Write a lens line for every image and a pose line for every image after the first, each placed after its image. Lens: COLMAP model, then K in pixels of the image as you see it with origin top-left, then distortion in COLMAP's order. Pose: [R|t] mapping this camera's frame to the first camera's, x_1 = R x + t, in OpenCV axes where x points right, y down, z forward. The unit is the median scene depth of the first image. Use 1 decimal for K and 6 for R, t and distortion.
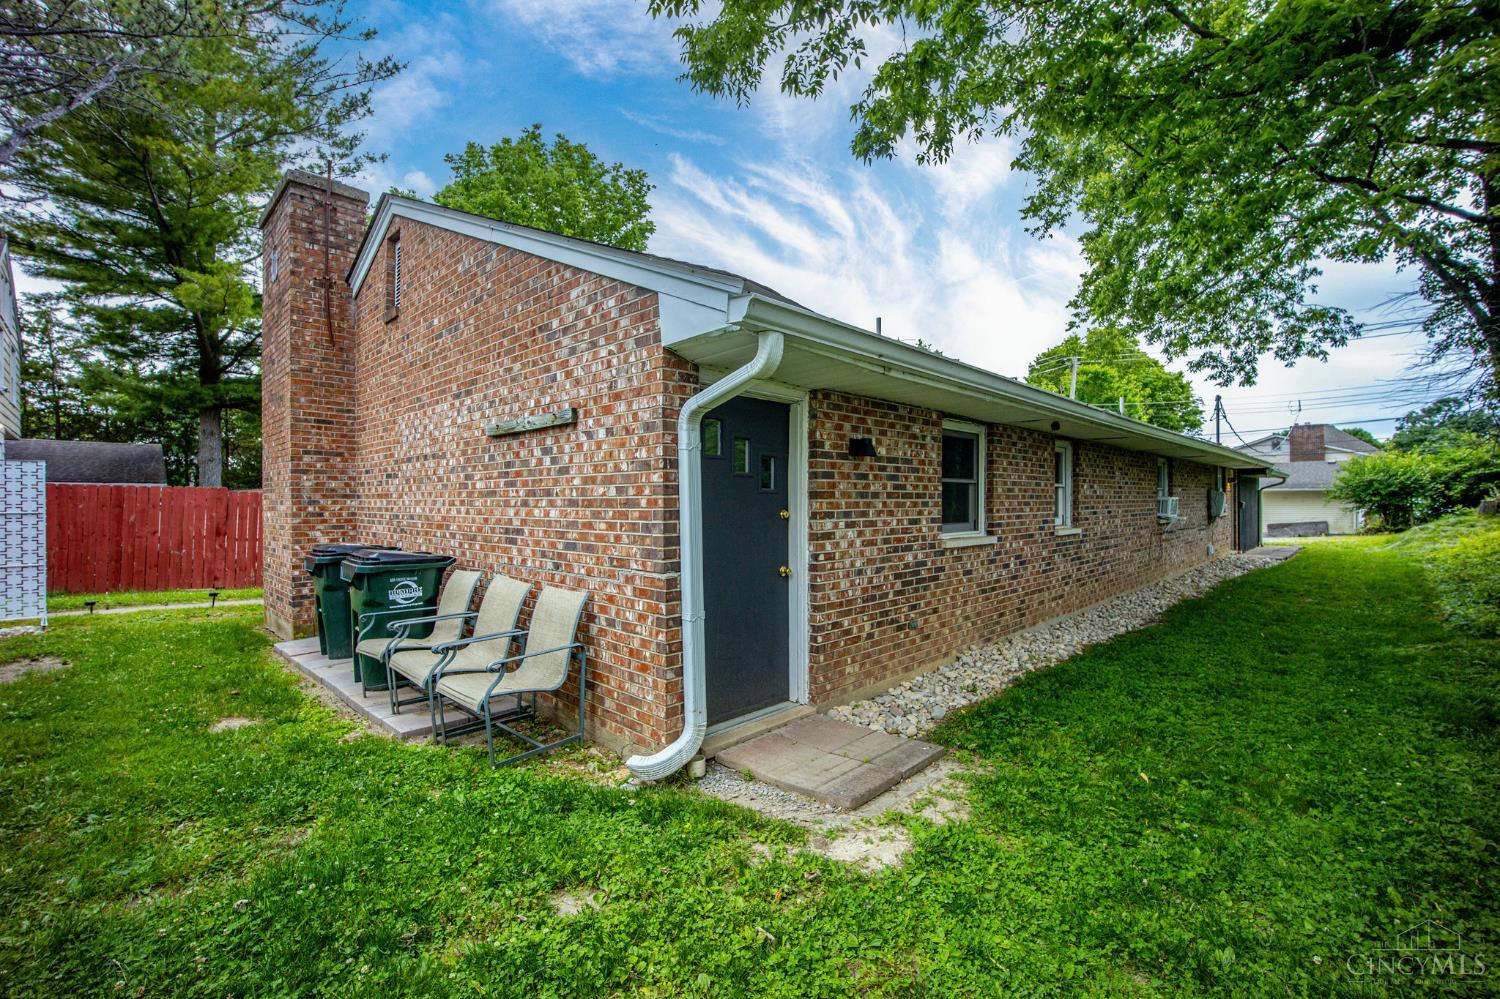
lens RADIAL K [[659.4, 0, 746.5], [0, 659.4, 498.3], [0, 0, 1]] dist [-0.010228, 0.000907]
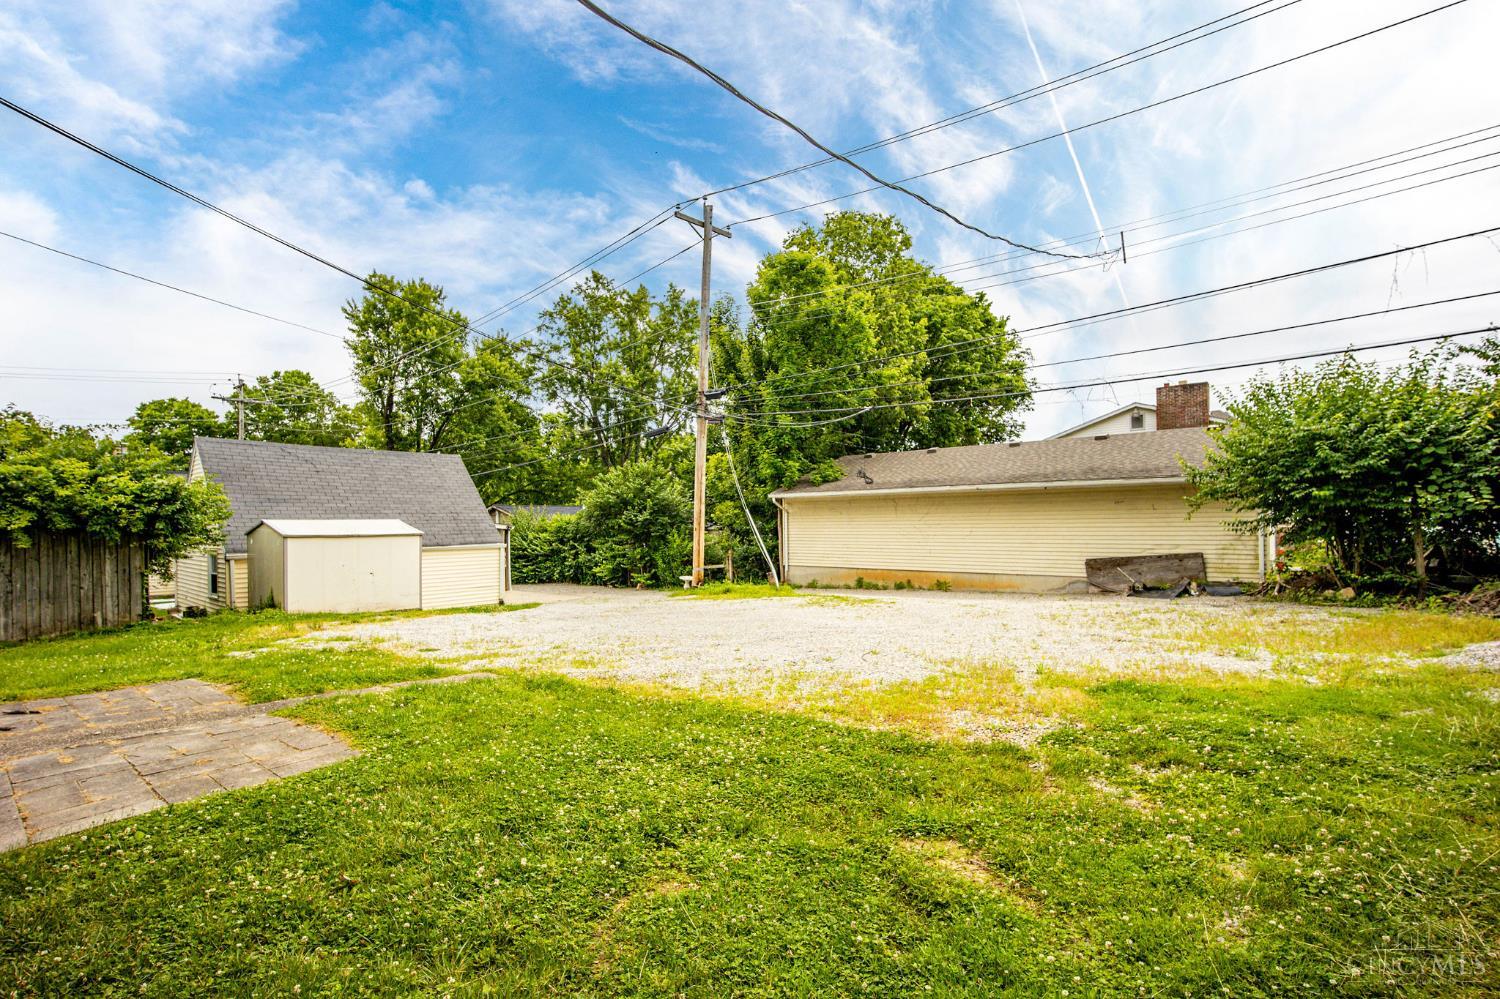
lens RADIAL K [[659.4, 0, 752.9], [0, 659.4, 510.8], [0, 0, 1]] dist [-0.010228, 0.000907]
pose [[0.995326, 0.002918, 0.096528, 0.606583], [-0.001901, 0.999942, -0.010623, 0.012909], [-0.096554, 0.010390, 0.995274, 0.657971]]
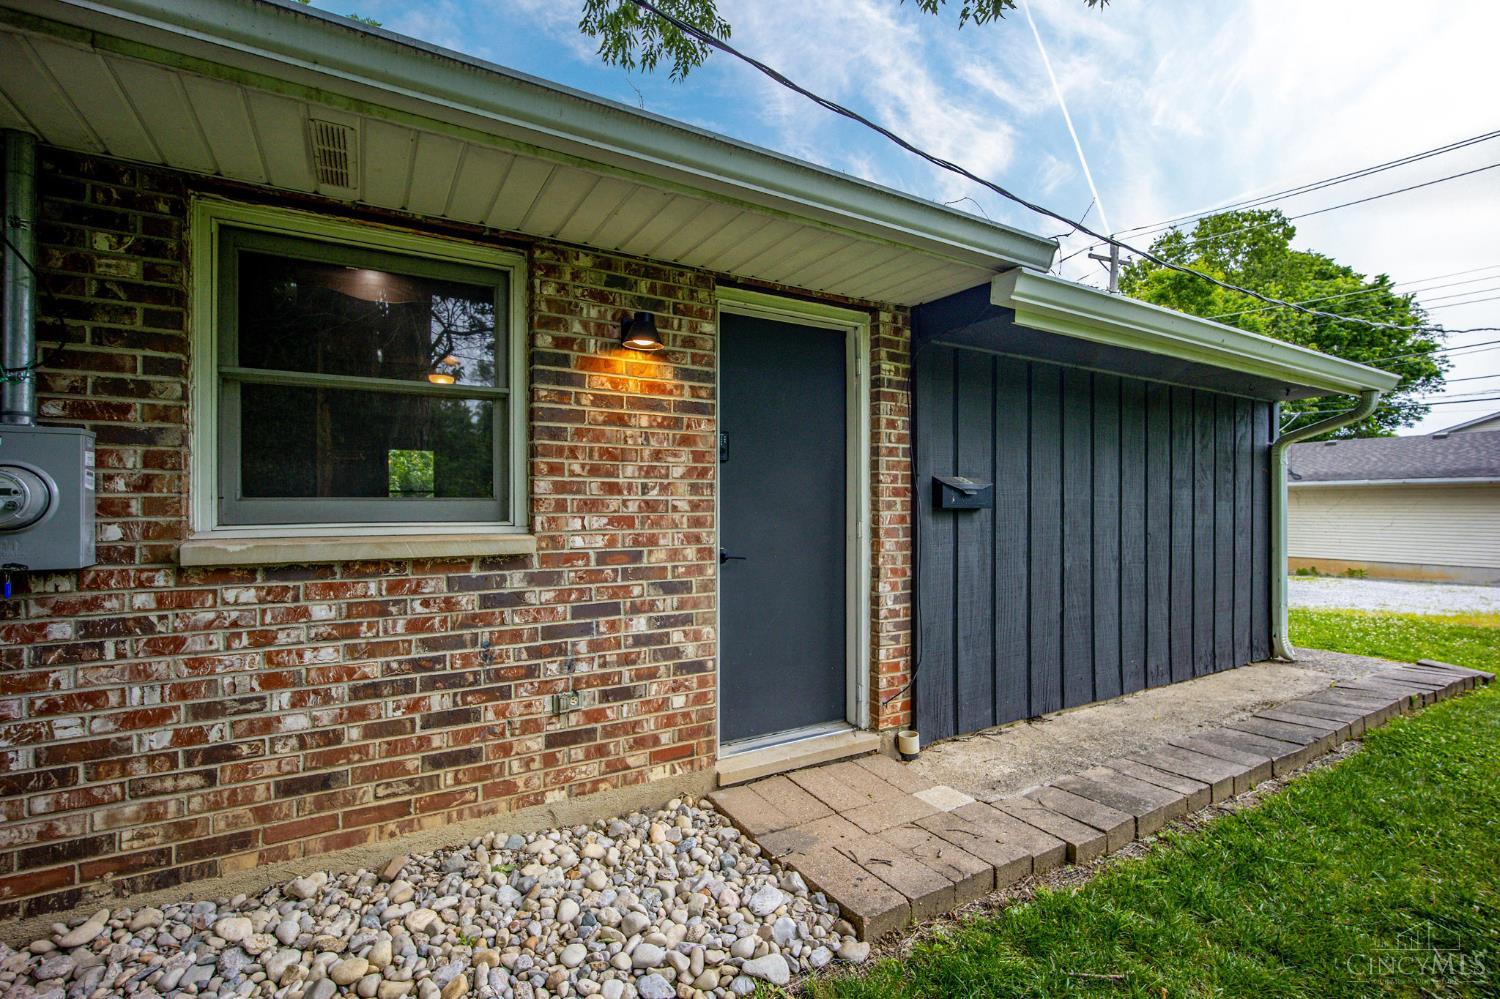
lens RADIAL K [[659.4, 0, 748.0], [0, 659.4, 499.7], [0, 0, 1]] dist [-0.010228, 0.000907]
pose [[0.962772, 0.010263, -0.270119, 0.435233], [-0.010109, 0.999947, 0.001959, 0.007905], [0.270124, 0.000844, 0.962825, 0.466633]]
